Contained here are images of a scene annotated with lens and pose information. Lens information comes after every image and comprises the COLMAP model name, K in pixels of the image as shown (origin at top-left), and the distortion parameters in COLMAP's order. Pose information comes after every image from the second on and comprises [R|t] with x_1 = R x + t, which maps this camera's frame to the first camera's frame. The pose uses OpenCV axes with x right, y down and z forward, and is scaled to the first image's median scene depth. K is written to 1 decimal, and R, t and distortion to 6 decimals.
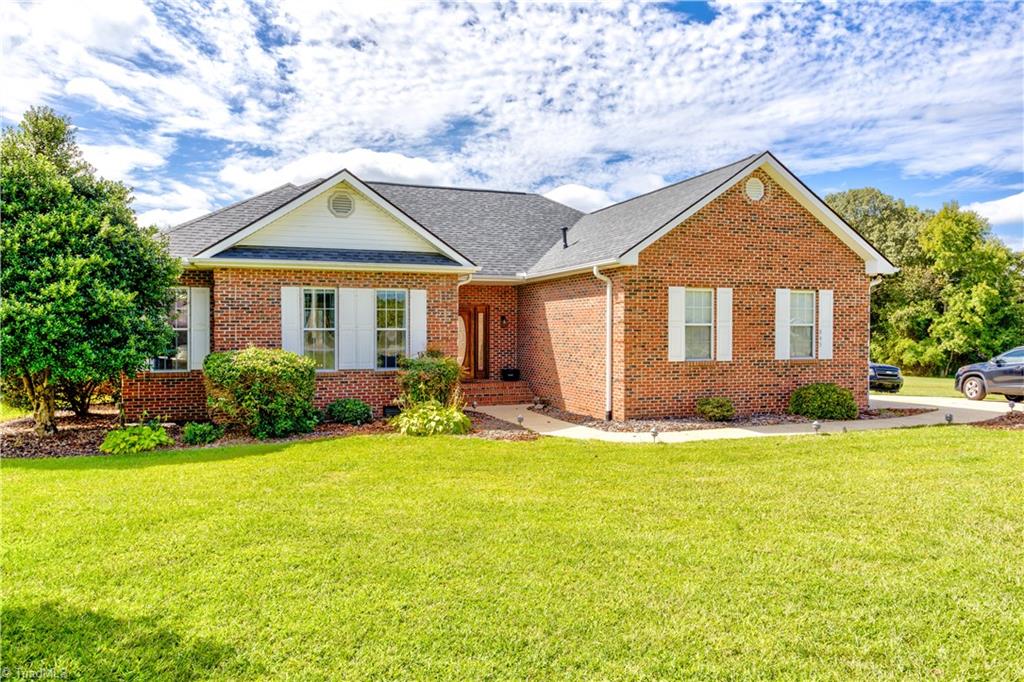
lens RADIAL K [[766.9, 0, 518.2], [0, 766.9, 356.9], [0, 0, 1]] dist [0.012001, -0.029608]
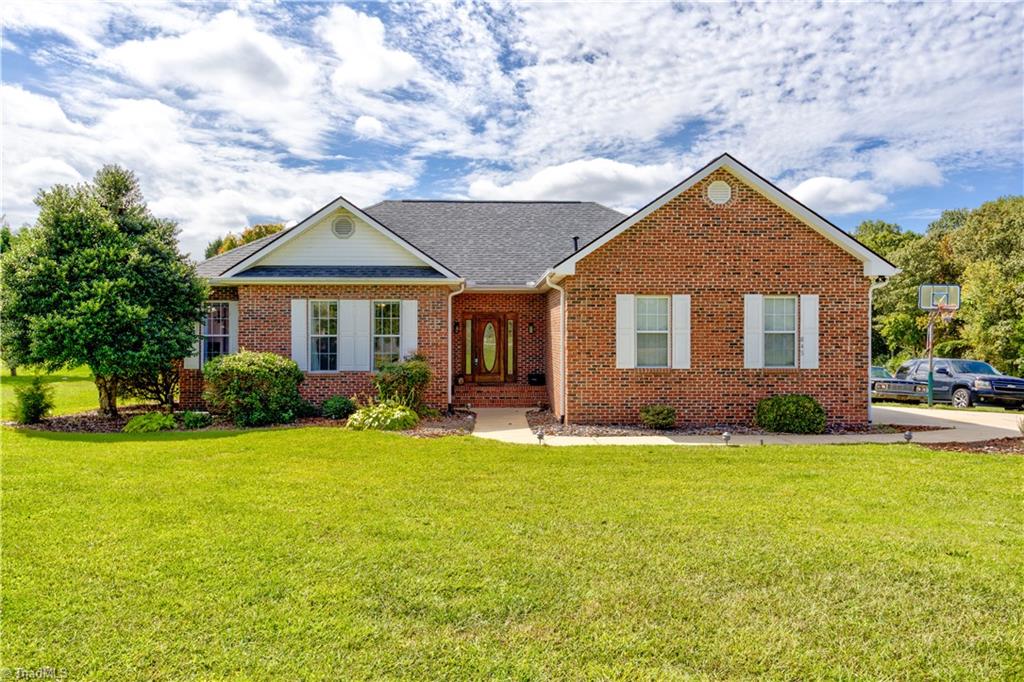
lens RADIAL K [[752.9, 0, 506.2], [0, 752.9, 340.5], [0, 0, 1]] dist [0.021721, -0.051440]
pose [[0.944088, 0.005334, -0.329651, 0.356365], [-0.012286, 0.999744, -0.019008, -0.009239], [0.329465, 0.021996, 0.943911, 0.011004]]
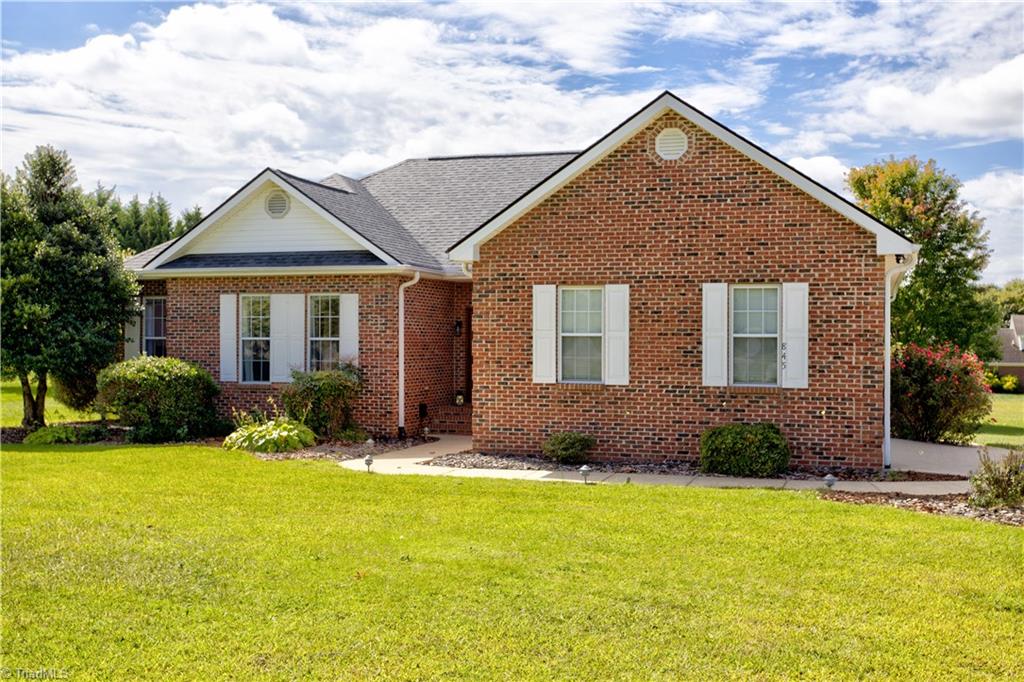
lens RADIAL K [[1164.8, 0, 513.3], [0, 1164.8, 349.1], [0, 0, 1]] dist [-0.047563, 0.000000]
pose [[0.778885, 0.012380, -0.627045, 0.840690], [-0.023349, 0.999684, -0.009266, -0.015187], [0.626732, 0.021858, 0.778928, 0.072584]]
